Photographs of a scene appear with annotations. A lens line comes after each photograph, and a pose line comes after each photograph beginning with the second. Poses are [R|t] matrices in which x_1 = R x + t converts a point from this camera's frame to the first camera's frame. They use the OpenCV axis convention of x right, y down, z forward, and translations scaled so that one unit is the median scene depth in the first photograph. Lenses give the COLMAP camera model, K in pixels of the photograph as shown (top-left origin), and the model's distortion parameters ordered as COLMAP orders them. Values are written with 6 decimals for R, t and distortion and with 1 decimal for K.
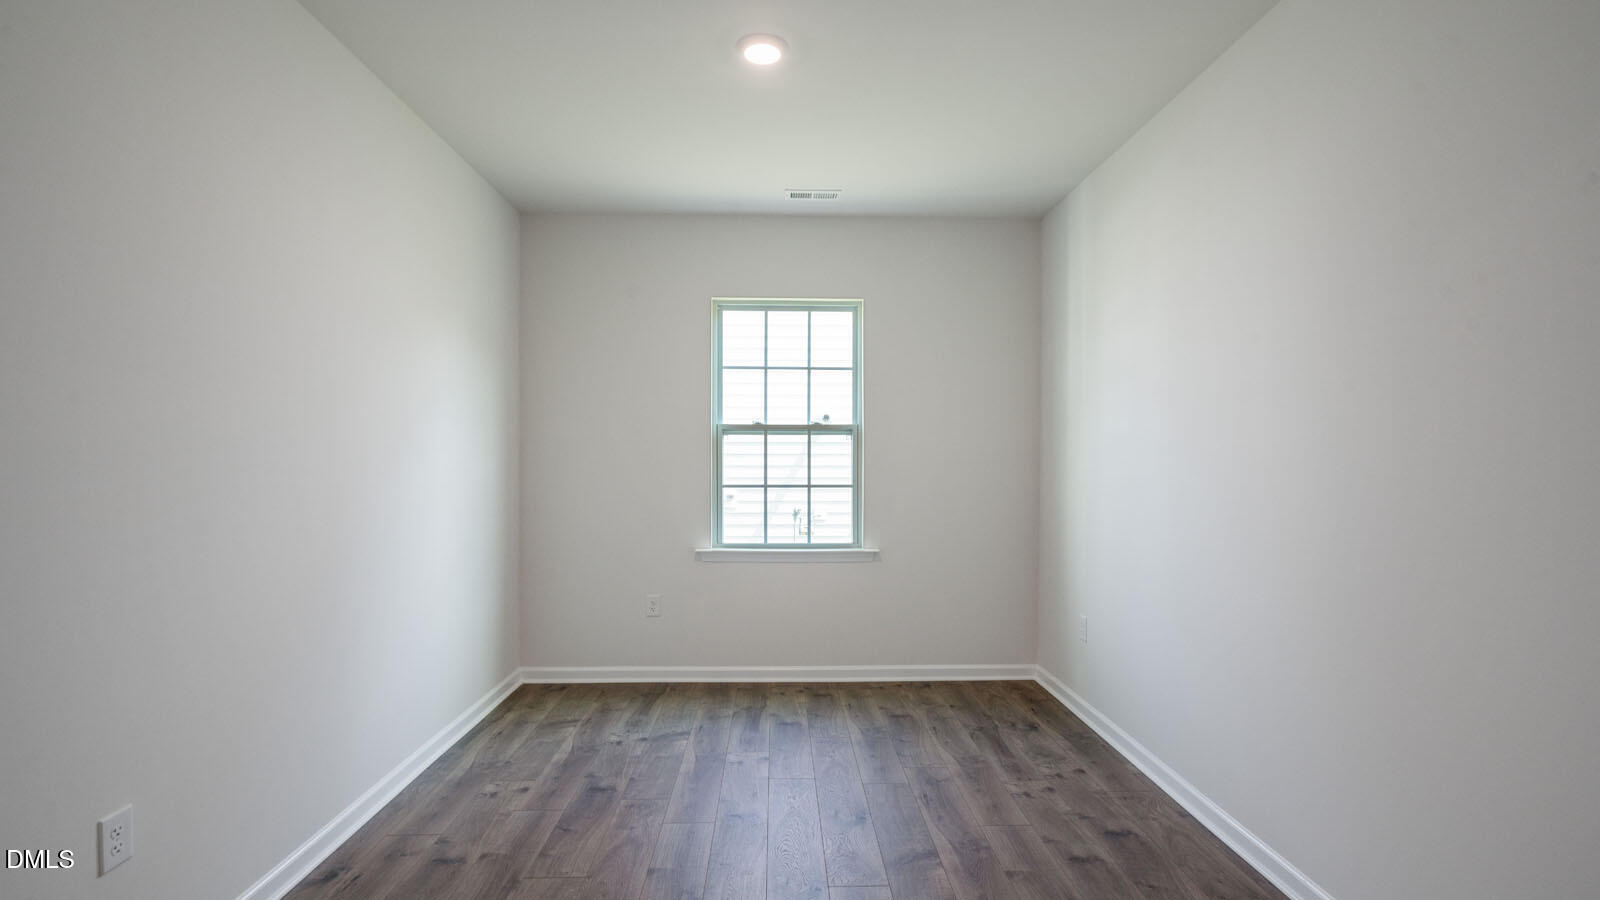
lens RADIAL K [[751.7, 0, 810.9], [0, 751.7, 459.5], [0, 0, 1]] dist [0.000219, 0.004088]
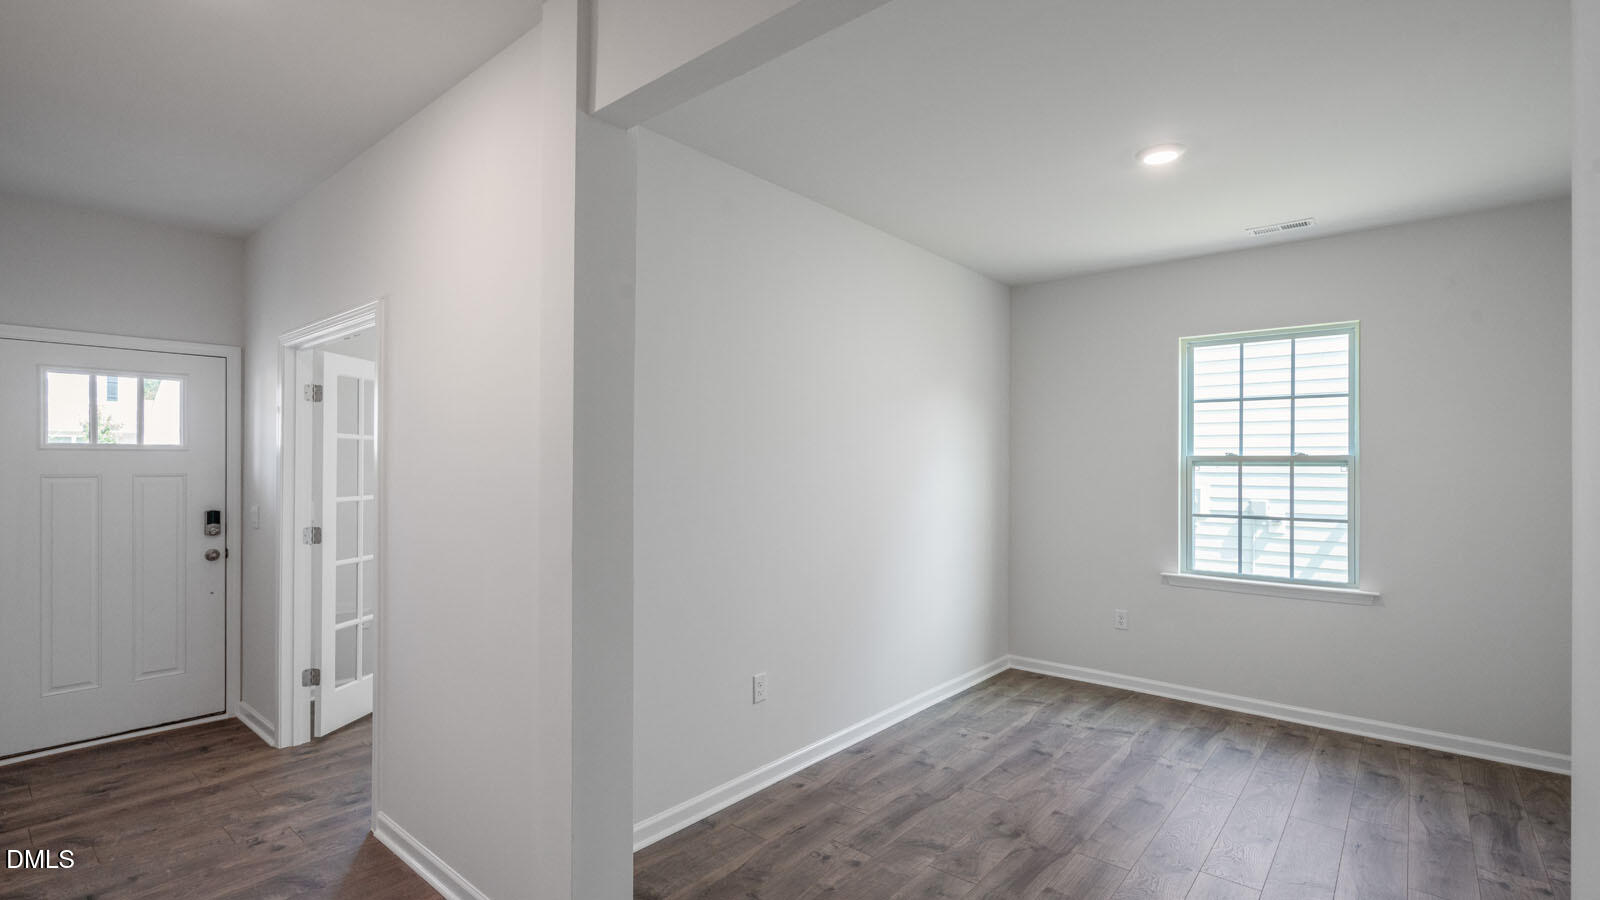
lens RADIAL K [[751.7, 0, 792.5], [0, 751.7, 455.3], [0, 0, 1]] dist [0.000219, 0.004088]
pose [[0.739660, -0.005697, -0.672956, 0.220291], [-0.007777, 0.999825, -0.017011, -0.032164], [0.672936, 0.017816, 0.739486, -0.189756]]
